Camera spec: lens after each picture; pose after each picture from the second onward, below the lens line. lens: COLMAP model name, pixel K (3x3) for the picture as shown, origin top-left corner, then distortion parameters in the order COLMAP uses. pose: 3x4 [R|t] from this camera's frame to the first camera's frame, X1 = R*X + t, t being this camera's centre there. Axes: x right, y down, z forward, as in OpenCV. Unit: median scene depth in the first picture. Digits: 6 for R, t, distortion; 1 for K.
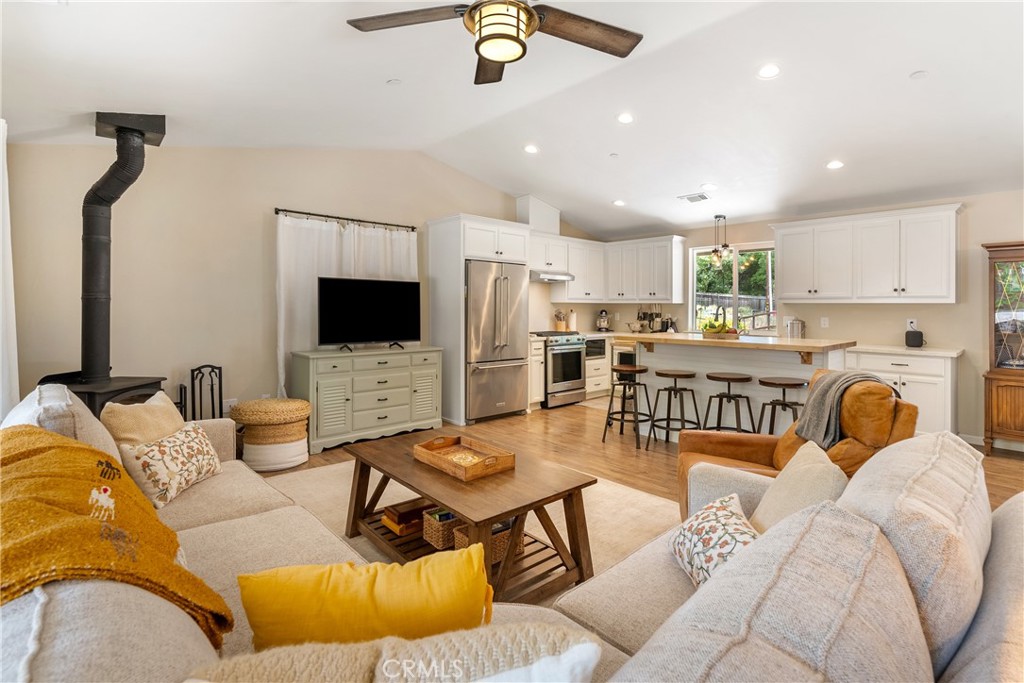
lens RADIAL K [[484.6, 0, 515.9], [0, 484.6, 314.0], [0, 0, 1]] dist [-0.001364, -0.000065]
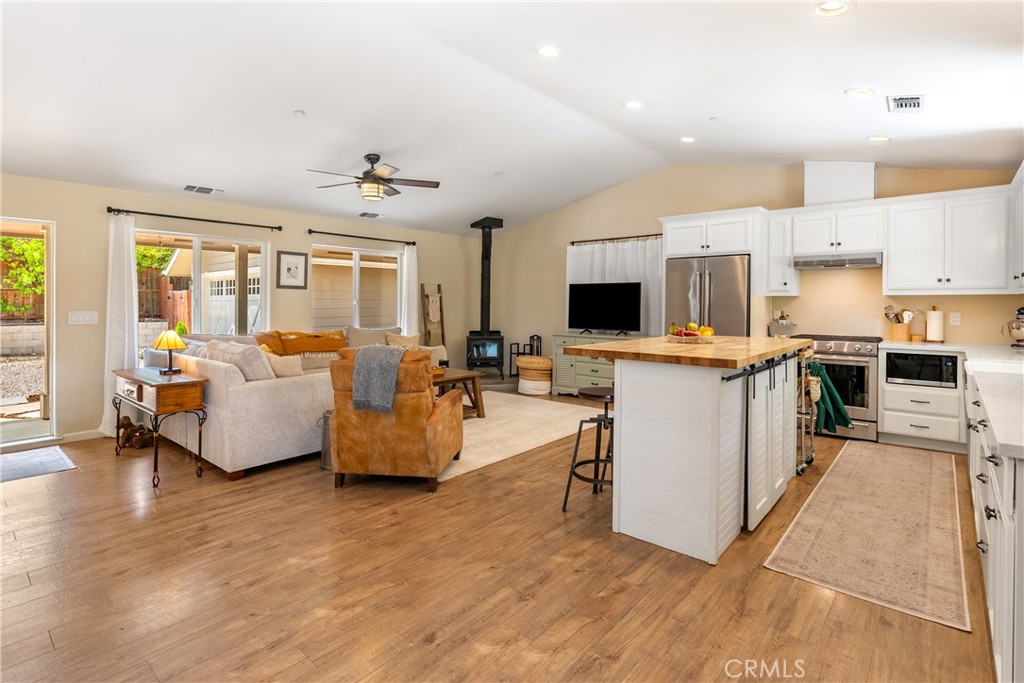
lens RADIAL K [[501.1, 0, 506.4], [0, 501.1, 309.0], [0, 0, 1]] dist [-0.004094, -0.000611]
pose [[0.101073, 0.006106, -0.994860, 0.984810], [-0.012045, 0.999915, 0.004913, -0.002344], [0.994806, 0.011487, 0.101138, 0.539115]]
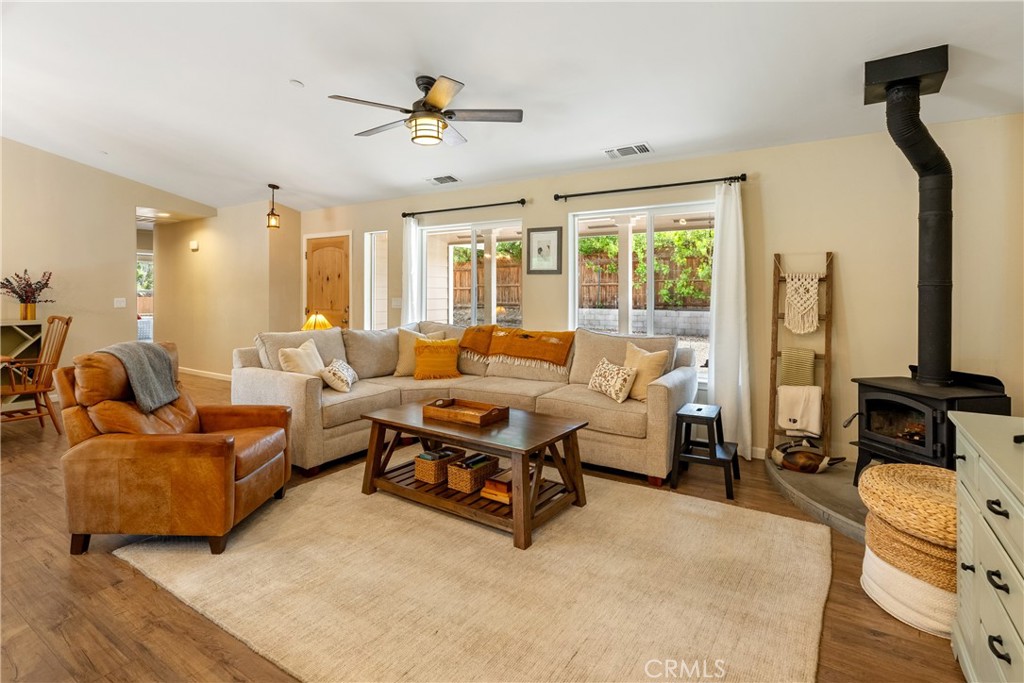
lens RADIAL K [[501.1, 0, 506.4], [0, 501.1, 309.0], [0, 0, 1]] dist [-0.004094, -0.000611]
pose [[-0.971455, 0.005308, -0.237164, 0.054921], [-0.008132, 0.998417, 0.055656, -0.024406], [0.237084, 0.055996, -0.969874, 1.055315]]
